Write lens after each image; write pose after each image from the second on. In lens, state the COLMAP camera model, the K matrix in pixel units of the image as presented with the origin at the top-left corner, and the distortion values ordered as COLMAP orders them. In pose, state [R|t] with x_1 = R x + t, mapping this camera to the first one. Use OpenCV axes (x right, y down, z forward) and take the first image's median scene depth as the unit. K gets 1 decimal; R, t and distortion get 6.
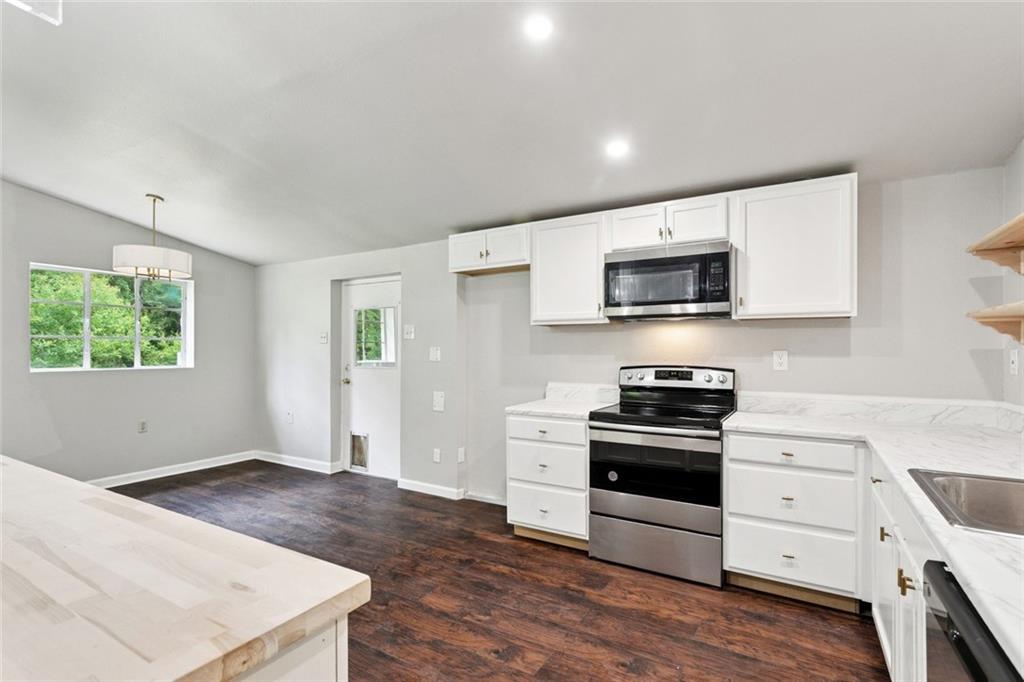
lens RADIAL K [[486.1, 0, 512.0], [0, 486.1, 341.0], [0, 0, 1]] dist [-0.000954, 0.000118]
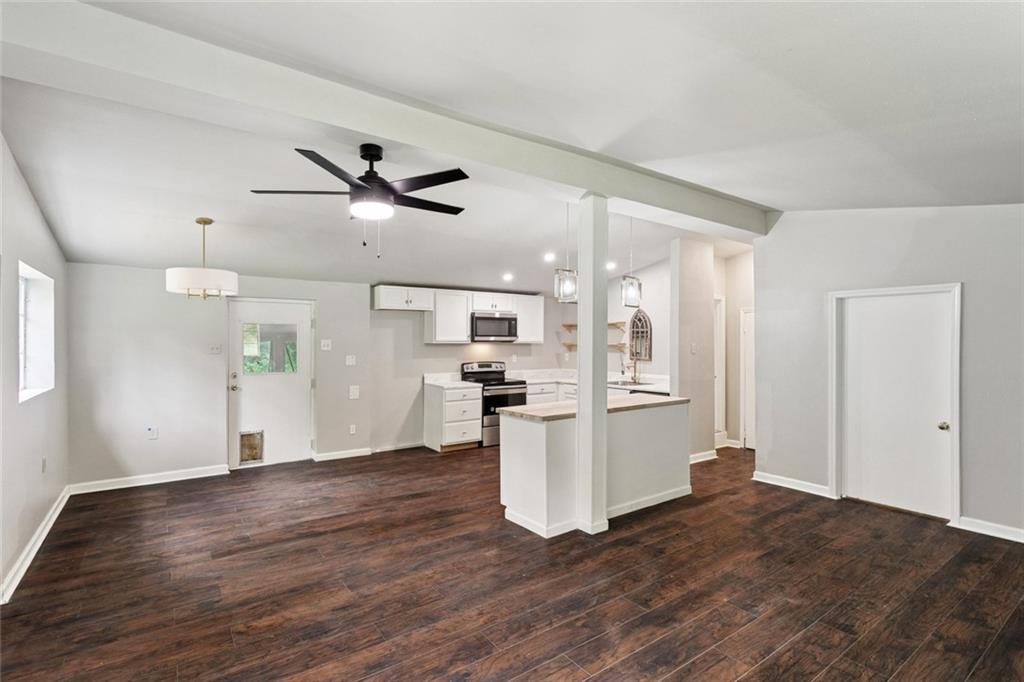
lens RADIAL K [[486.1, 0, 512.0], [0, 486.1, 341.0], [0, 0, 1]] dist [-0.000954, 0.000118]
pose [[0.391771, -0.001263, 0.920062, -1.845552], [-0.018308, 0.999790, 0.009168, -0.075734], [-0.919880, -0.020436, 0.391666, -0.016953]]
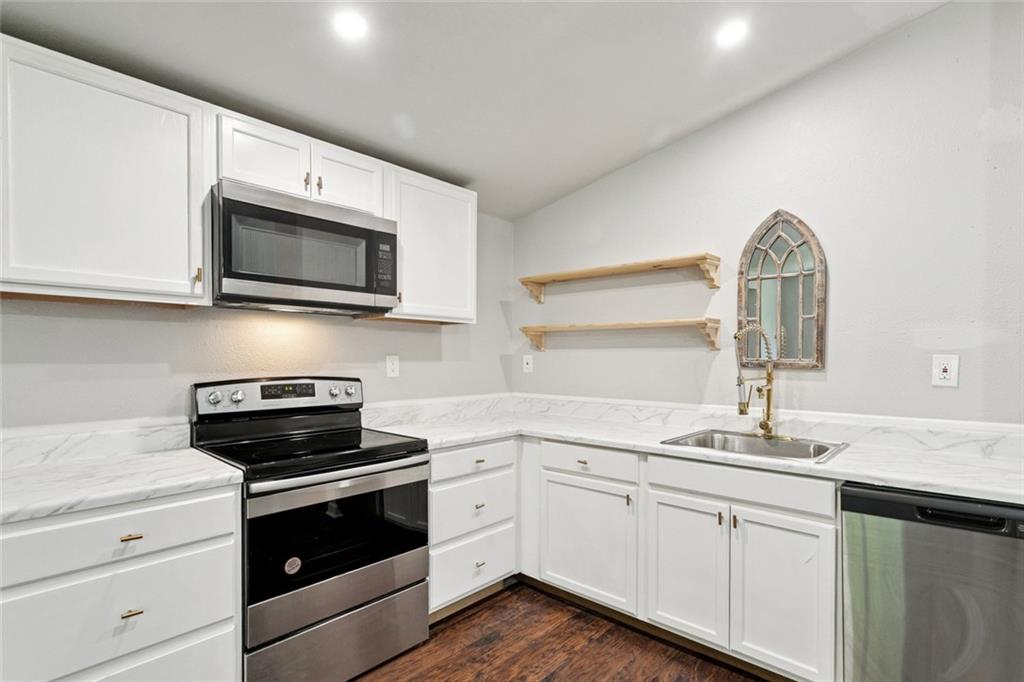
lens RADIAL K [[497.5, 0, 510.4], [0, 497.5, 358.9], [0, 0, 1]] dist [-0.000310, -0.000058]
pose [[0.198114, -0.005601, 0.980163, -0.316170], [-0.019120, 0.999771, 0.009577, 0.012895], [-0.979992, -0.020638, 0.197962, 0.587693]]
